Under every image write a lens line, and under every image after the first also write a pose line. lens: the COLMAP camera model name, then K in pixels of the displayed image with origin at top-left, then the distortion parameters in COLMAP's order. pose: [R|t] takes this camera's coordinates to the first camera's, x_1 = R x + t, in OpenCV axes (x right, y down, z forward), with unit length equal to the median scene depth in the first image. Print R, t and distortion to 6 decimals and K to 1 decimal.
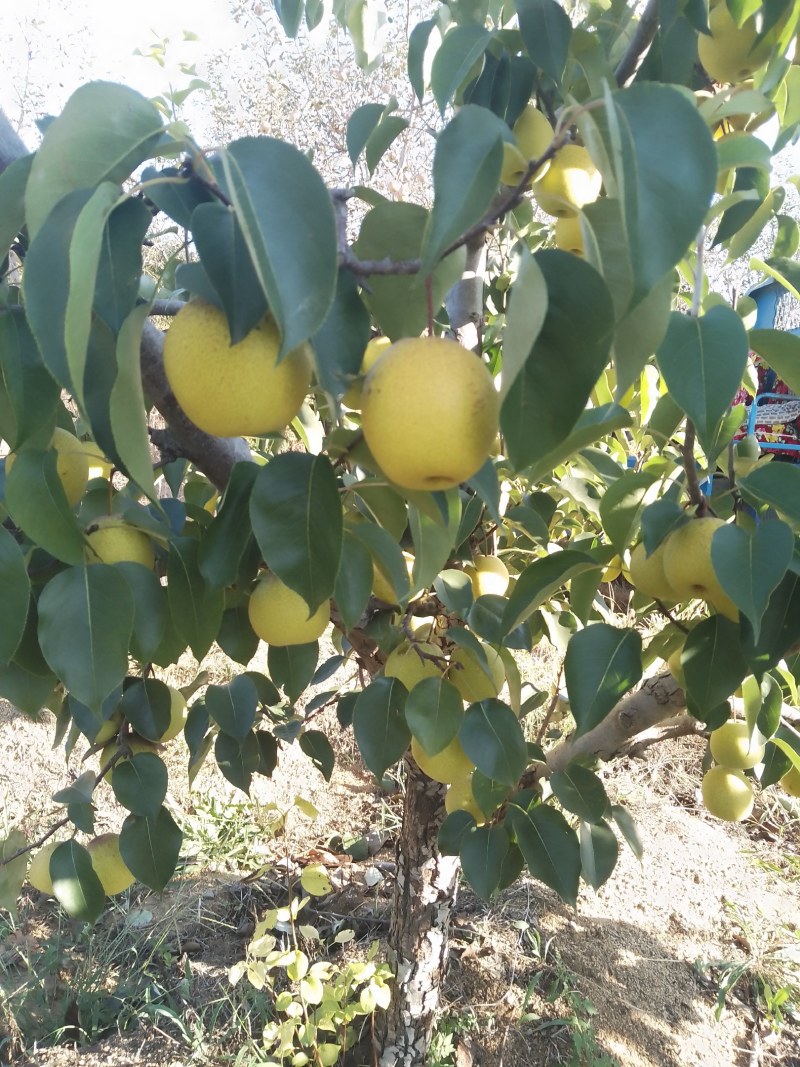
lens RADIAL K [[888.1, 0, 398.7], [0, 888.1, 533.3], [0, 0, 1]] dist [0.000374, 0.004729]
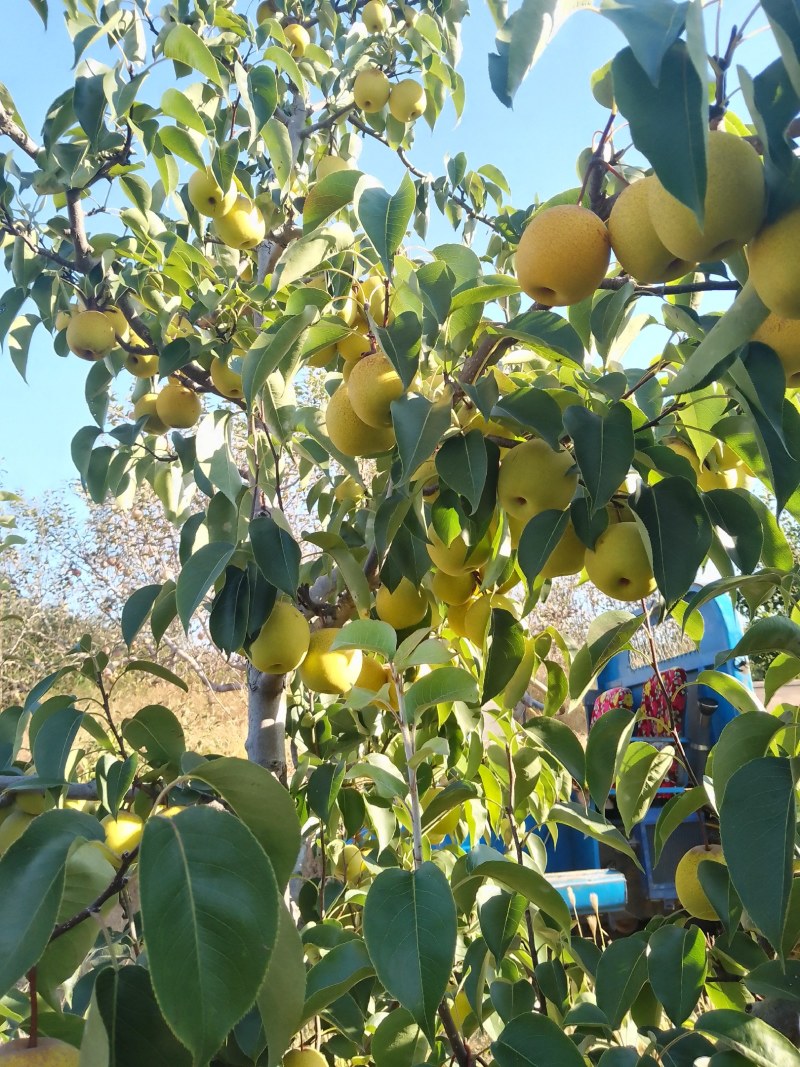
lens RADIAL K [[888.1, 0, 400.1], [0, 888.1, 532.3], [0, 0, 1]] dist [0.000374, 0.004729]
pose [[0.988117, -0.059163, 0.141861, 0.117367], [0.108447, 0.922405, -0.370686, -0.127240], [-0.108922, 0.381665, 0.917860, -0.004928]]
